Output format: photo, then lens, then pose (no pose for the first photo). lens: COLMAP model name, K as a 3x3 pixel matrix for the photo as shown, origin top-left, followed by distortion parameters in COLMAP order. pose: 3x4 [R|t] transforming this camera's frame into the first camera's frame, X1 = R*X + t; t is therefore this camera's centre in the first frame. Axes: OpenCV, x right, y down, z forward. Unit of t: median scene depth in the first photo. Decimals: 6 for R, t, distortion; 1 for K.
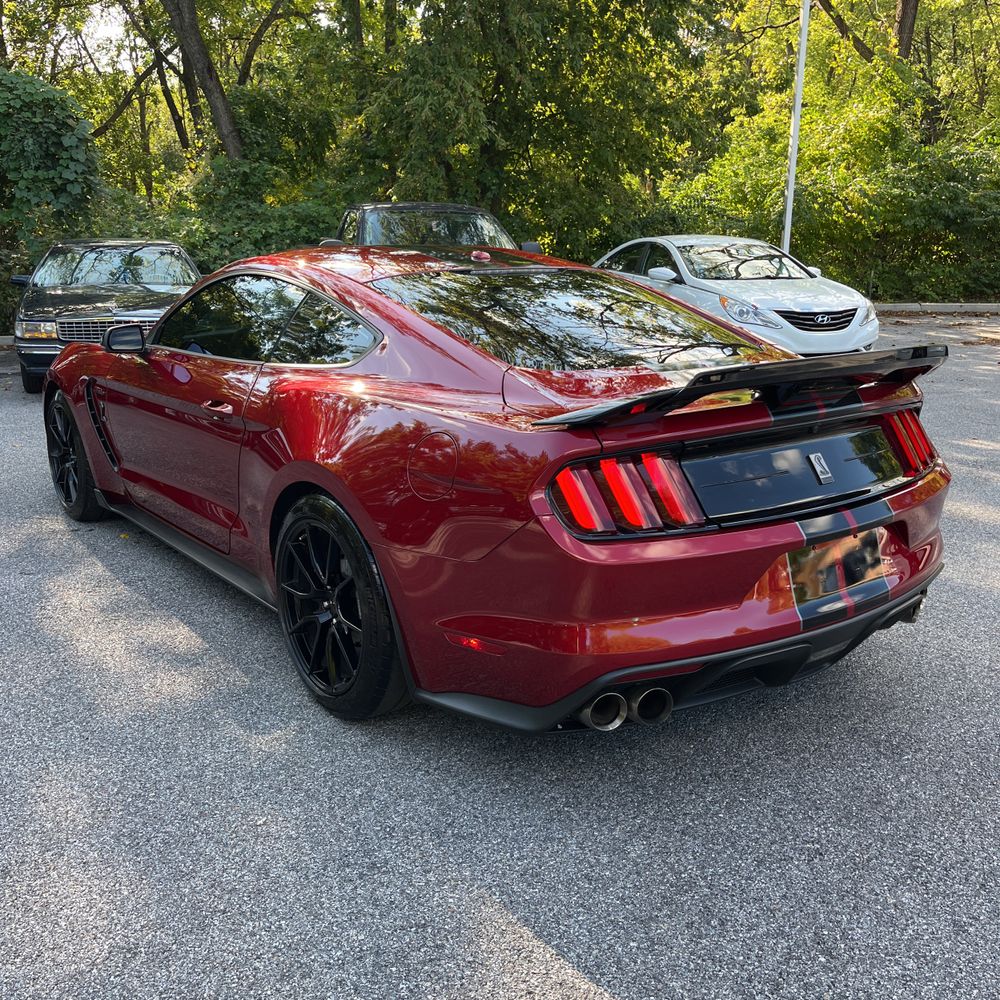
lens RADIAL K [[1029.1, 0, 500.0], [0, 1029.1, 500.0], [0, 0, 1]] dist [0.025706, -0.018232]
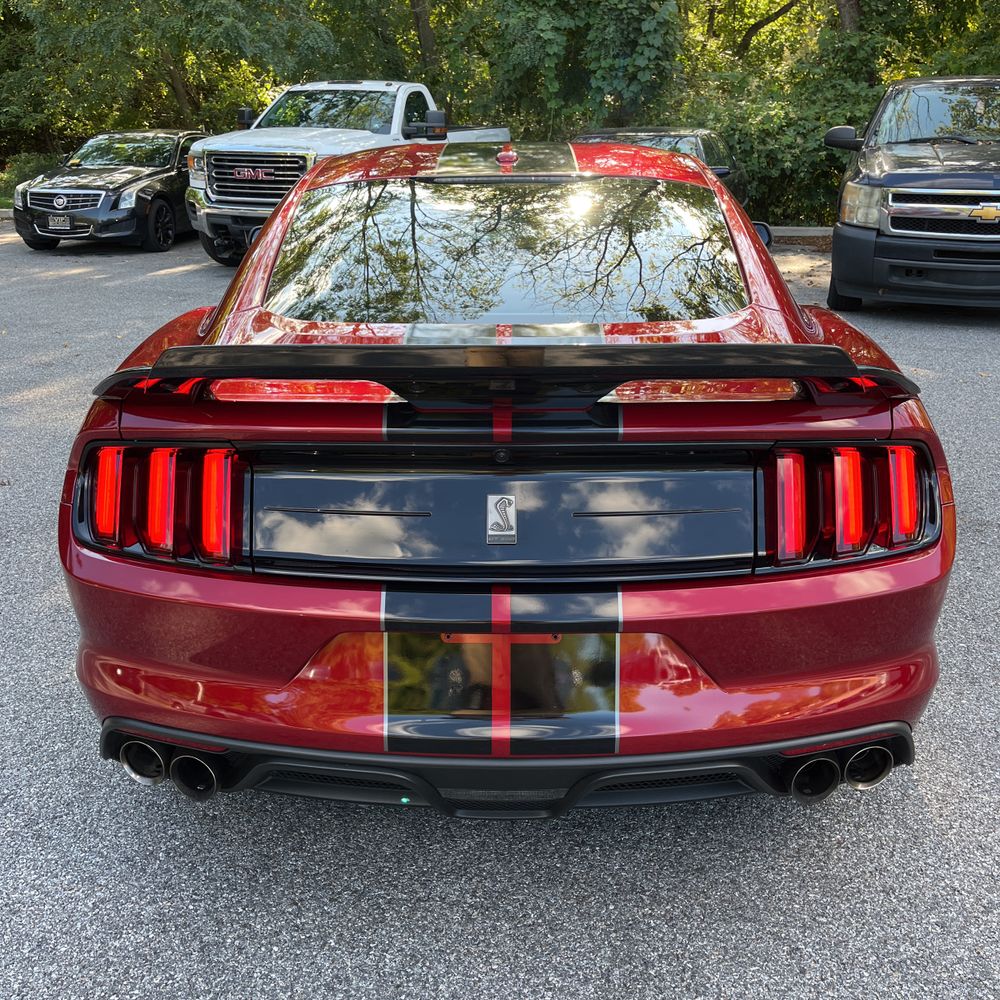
lens RADIAL K [[1029.1, 0, 500.0], [0, 1029.1, 500.0], [0, 0, 1]] dist [0.025706, -0.018232]
pose [[0.775703, 0.205308, -0.596769, 0.159328], [-0.142586, 0.978168, 0.151183, -0.031953], [0.614780, -0.032182, 0.788042, 0.117339]]
